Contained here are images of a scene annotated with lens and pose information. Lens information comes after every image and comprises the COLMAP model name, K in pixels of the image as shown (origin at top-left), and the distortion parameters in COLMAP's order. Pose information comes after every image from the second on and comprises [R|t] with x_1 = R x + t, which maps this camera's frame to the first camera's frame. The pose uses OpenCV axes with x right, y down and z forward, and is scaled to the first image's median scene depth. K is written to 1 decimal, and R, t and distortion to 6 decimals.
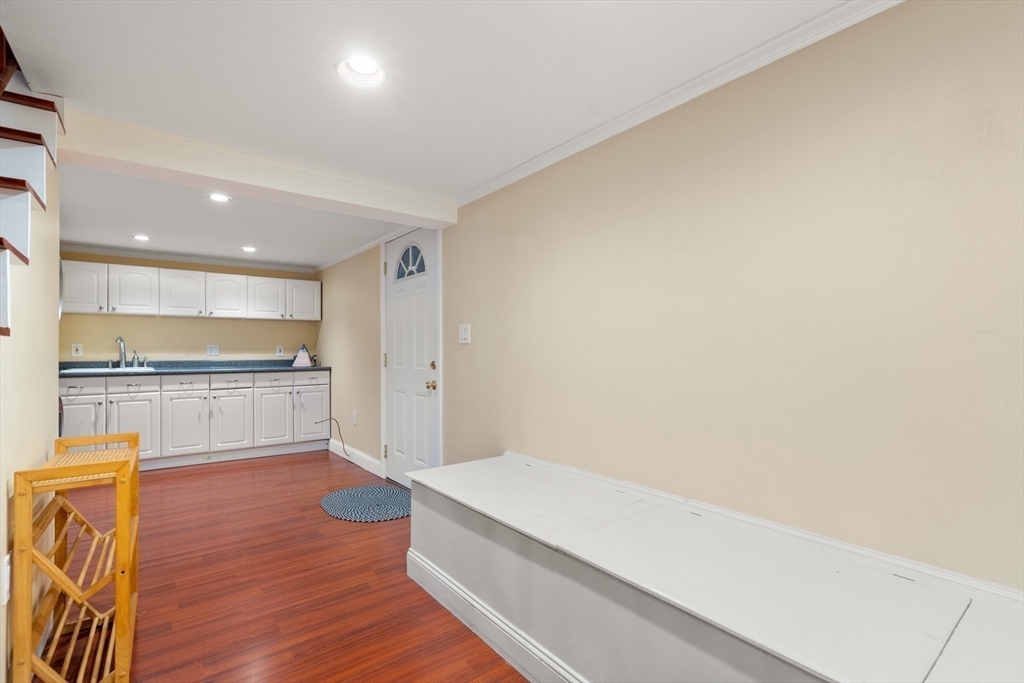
lens RADIAL K [[469.2, 0, 507.6], [0, 469.2, 347.9], [0, 0, 1]] dist [-0.009401, 0.004463]
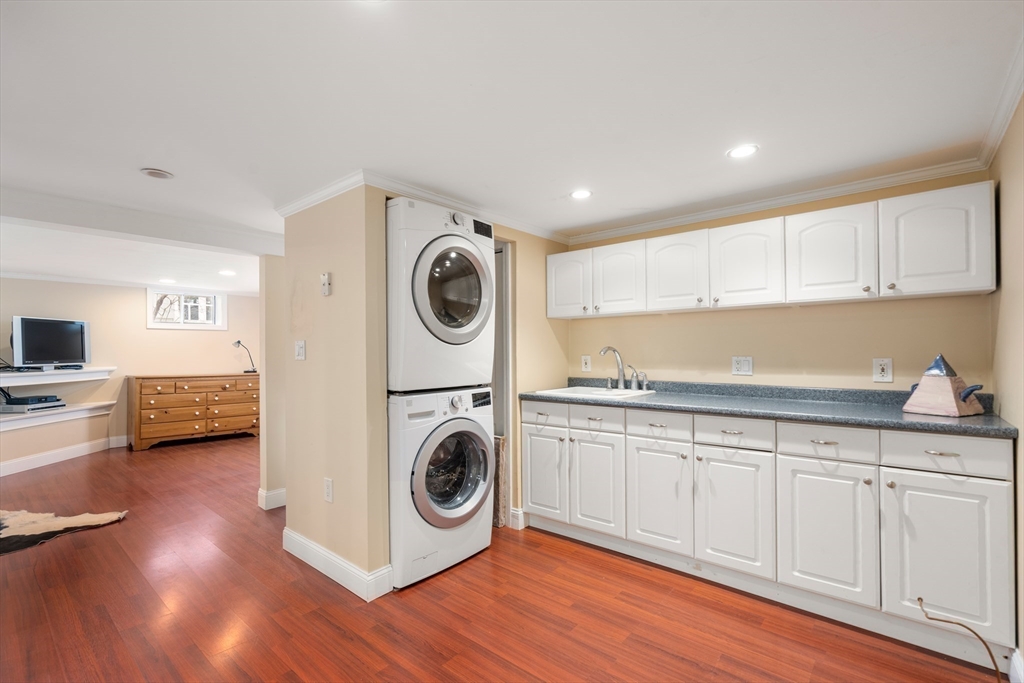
lens RADIAL K [[469.2, 0, 502.9], [0, 469.2, 348.1], [0, 0, 1]] dist [-0.009401, 0.004463]
pose [[0.204722, -0.006039, -0.978802, -0.146526], [0.009510, 0.999946, -0.004180, -0.018523], [0.978774, -0.008453, 0.204768, 0.643724]]
